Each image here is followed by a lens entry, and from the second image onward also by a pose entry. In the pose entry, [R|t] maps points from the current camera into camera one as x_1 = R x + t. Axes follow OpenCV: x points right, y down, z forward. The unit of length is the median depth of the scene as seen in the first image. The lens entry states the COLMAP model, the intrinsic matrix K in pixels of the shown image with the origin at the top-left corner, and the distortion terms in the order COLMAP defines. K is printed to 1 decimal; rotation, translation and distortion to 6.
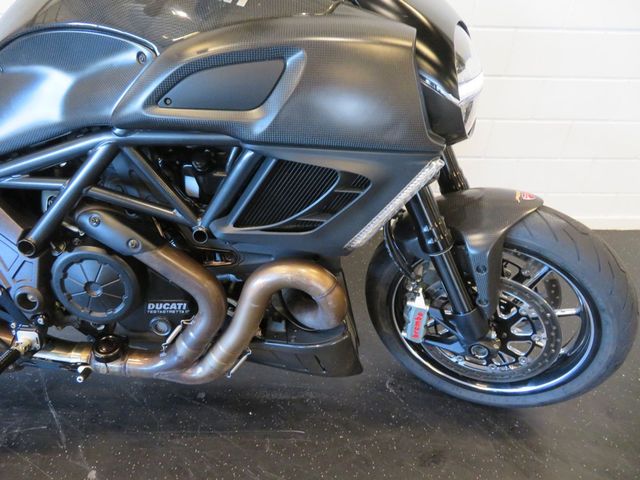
lens RADIAL K [[463.1, 0, 320.0], [0, 463.1, 240.0], [0, 0, 1]] dist [-0.009534, -0.000920]
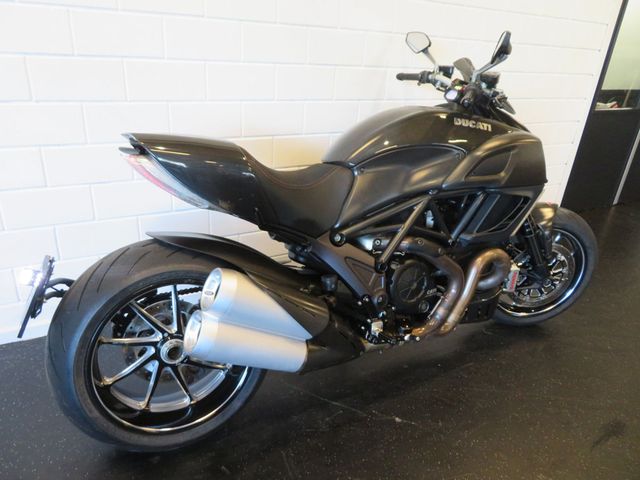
lens RADIAL K [[469.8, 0, 320.0], [0, 469.8, 240.0], [0, 0, 1]] dist [0.000514, 0.000389]
pose [[0.875590, -0.171730, 0.451498, -1.500595], [0.245690, 0.963069, -0.110157, 0.050138], [-0.415907, 0.207381, 0.885446, -0.448444]]
